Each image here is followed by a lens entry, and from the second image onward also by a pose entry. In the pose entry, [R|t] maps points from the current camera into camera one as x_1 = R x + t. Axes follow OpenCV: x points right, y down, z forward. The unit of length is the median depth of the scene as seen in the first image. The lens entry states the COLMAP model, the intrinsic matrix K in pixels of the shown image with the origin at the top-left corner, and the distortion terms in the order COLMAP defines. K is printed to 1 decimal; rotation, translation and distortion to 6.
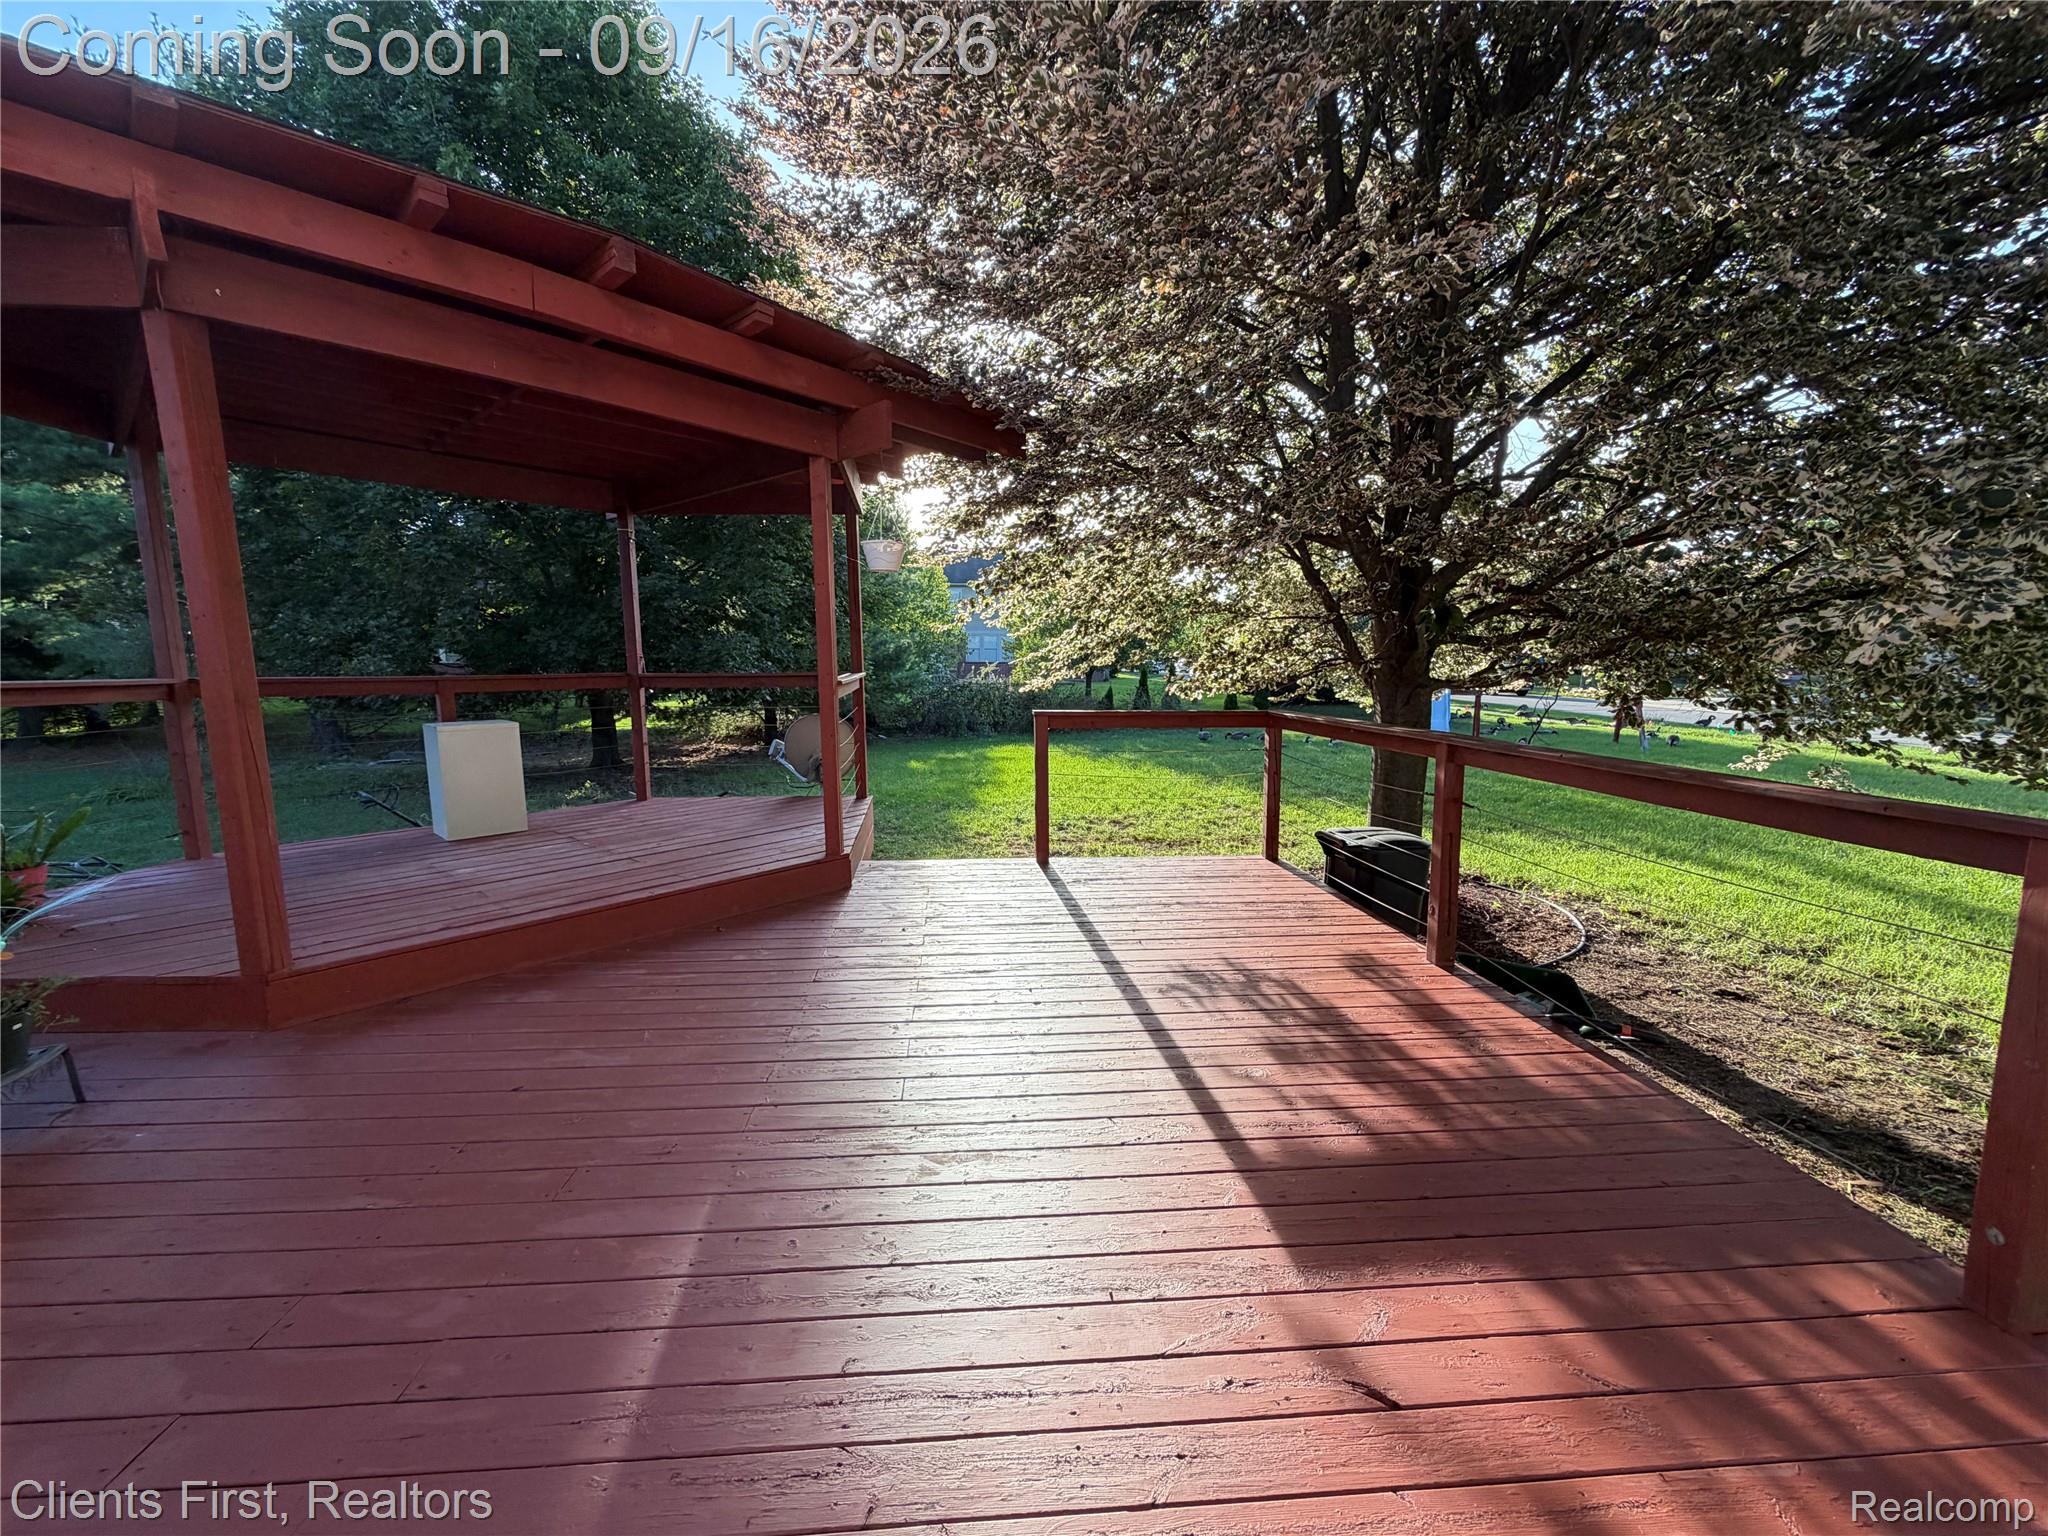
lens RADIAL K [[816.0, 0, 1017.4], [0, 816.0, 773.9], [0, 0, 1]] dist [-0.000082, -0.000235]
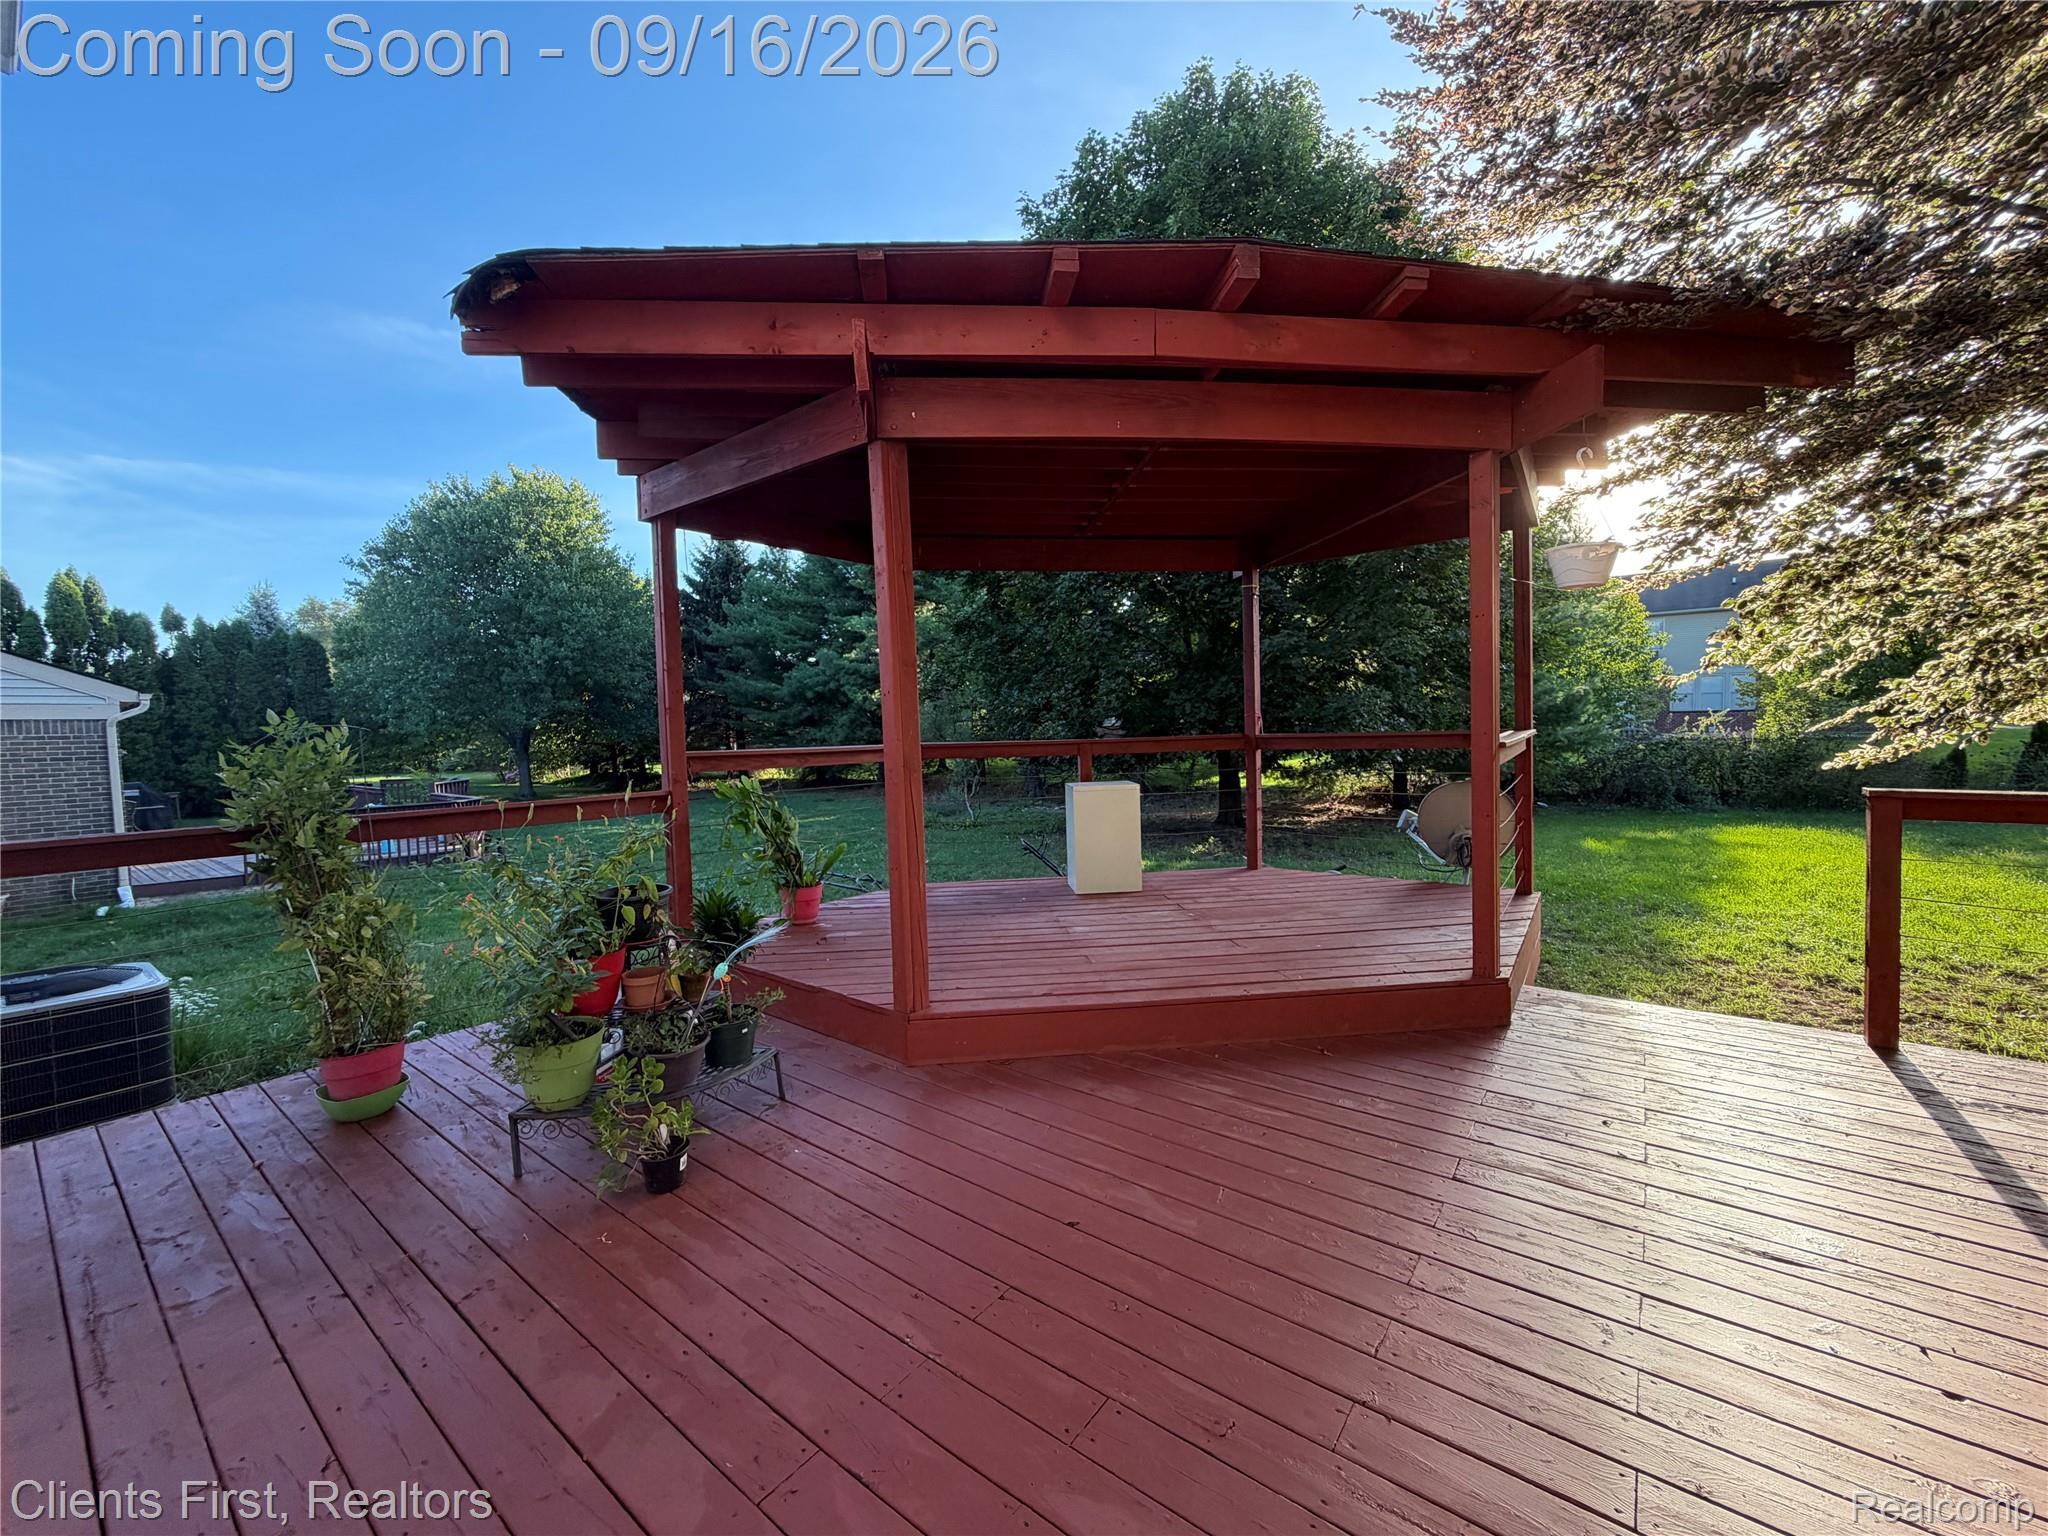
lens RADIAL K [[816.0, 0, 1016.1], [0, 816.0, 768.1], [0, 0, 1]] dist [-0.000082, -0.000235]
pose [[0.743088, 0.015183, -0.669021, -0.043591], [-0.066441, 0.996477, -0.051182, -0.020401], [0.665887, 0.082483, 0.741479, 0.136603]]
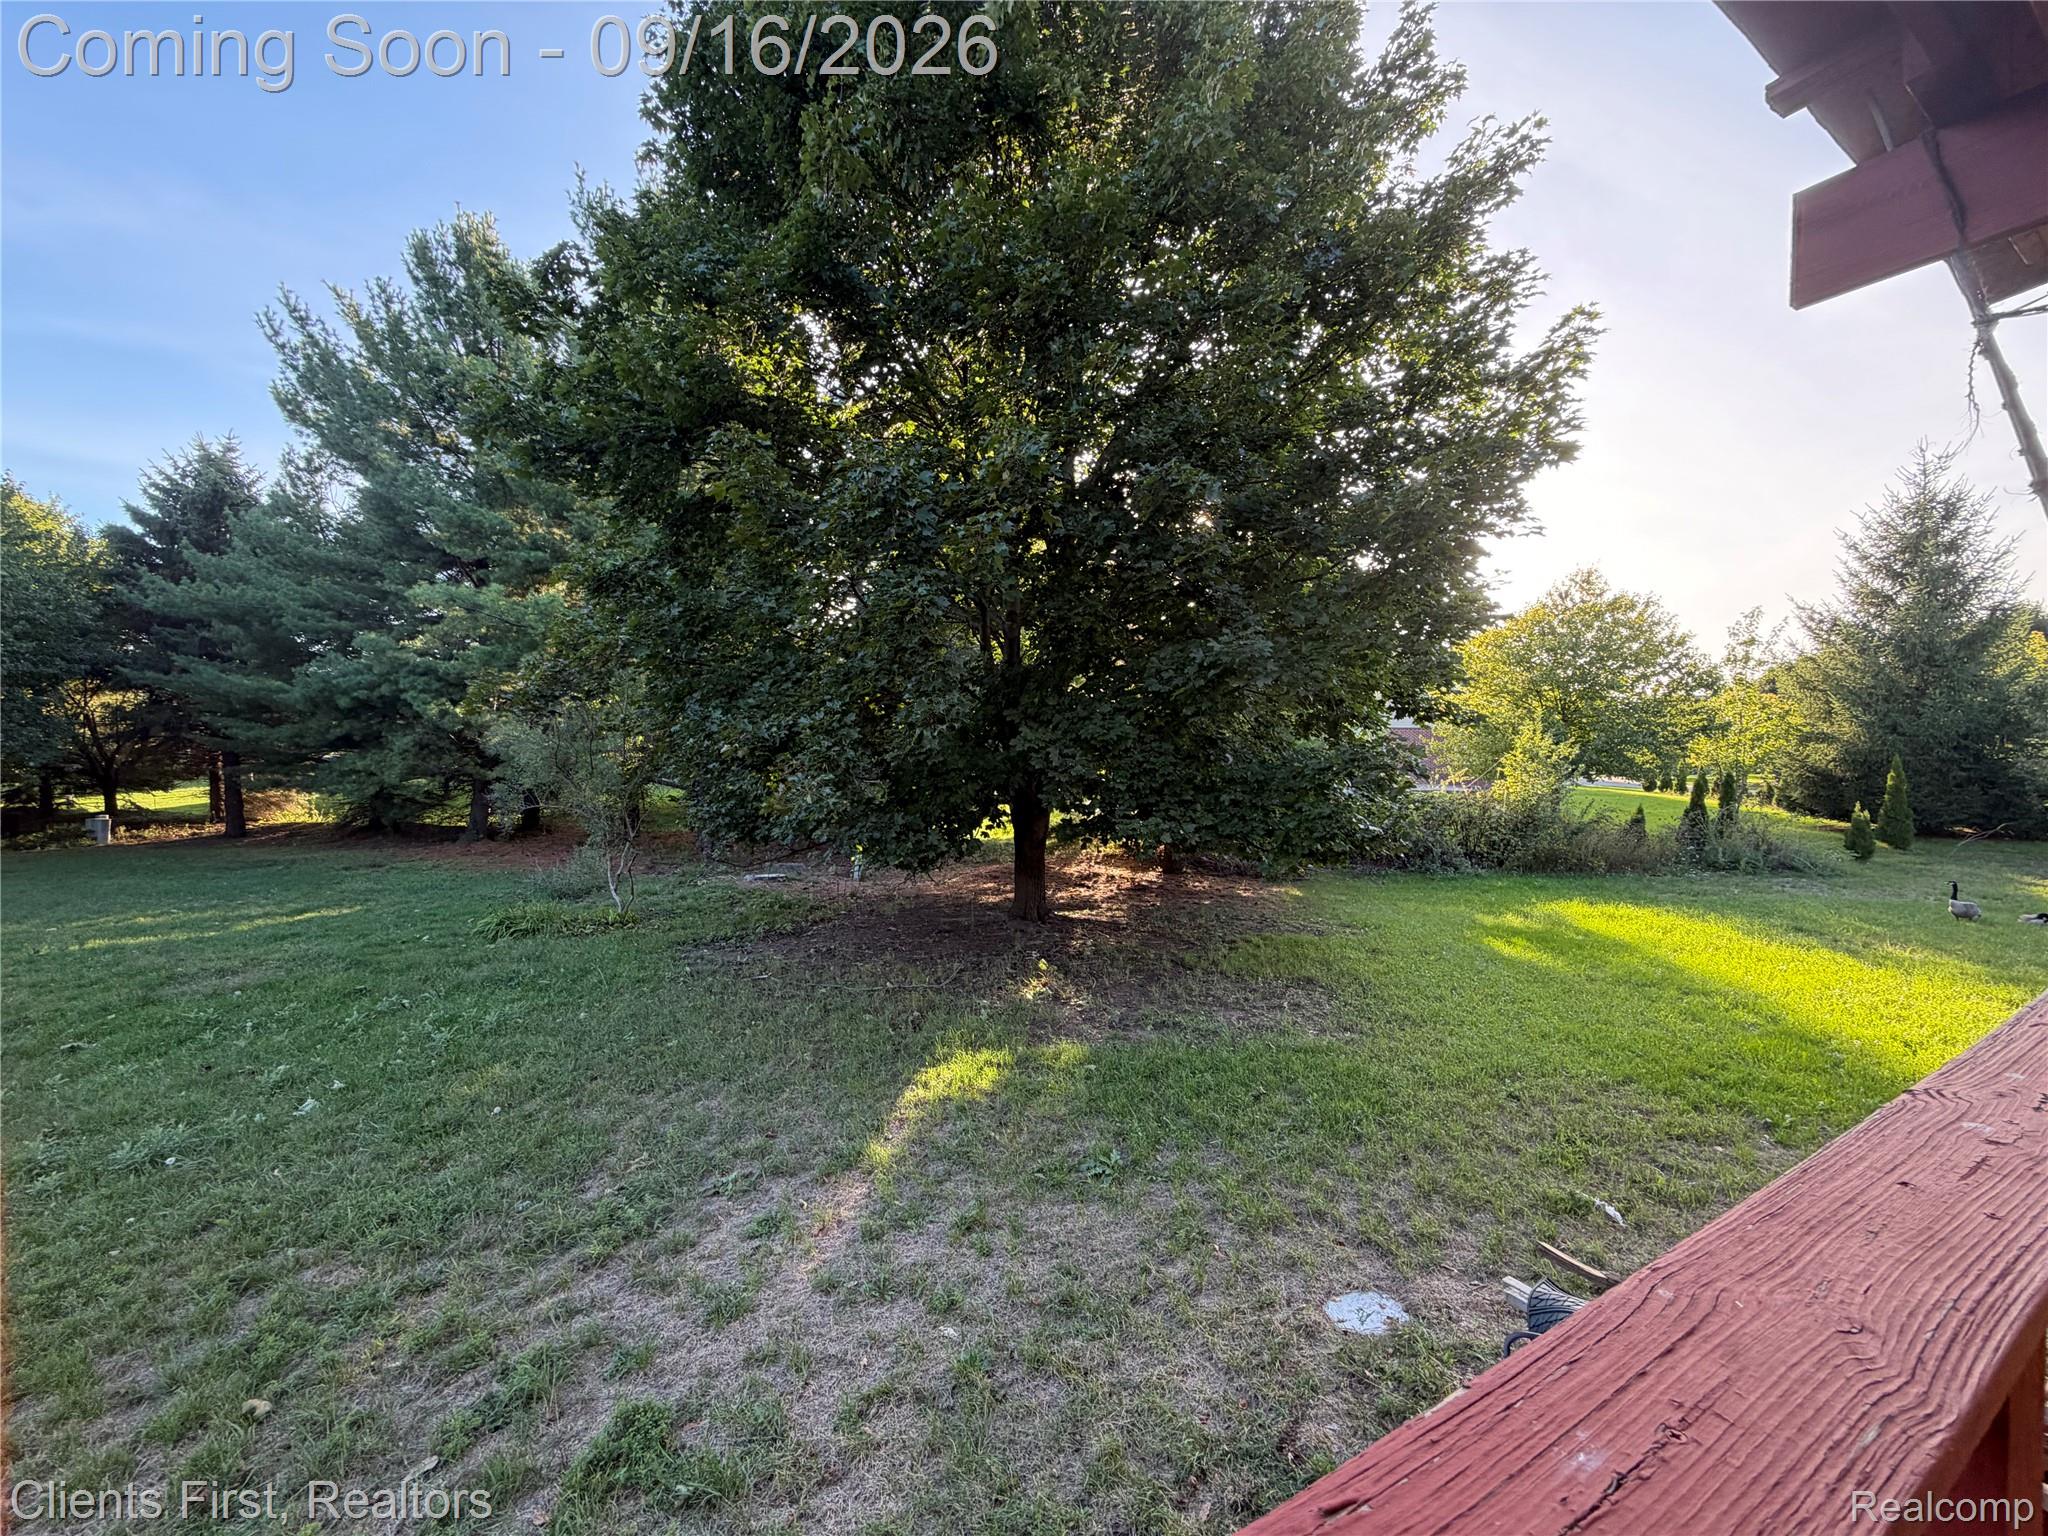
lens RADIAL K [[816.0, 0, 1029.2], [0, 816.0, 757.6], [0, 0, 1]] dist [-0.000082, -0.000235]
pose [[0.948139, 0.007347, -0.317771, -0.778735], [-0.050244, 0.990628, -0.127010, -0.157198], [0.313859, 0.136390, 0.939622, 0.857268]]
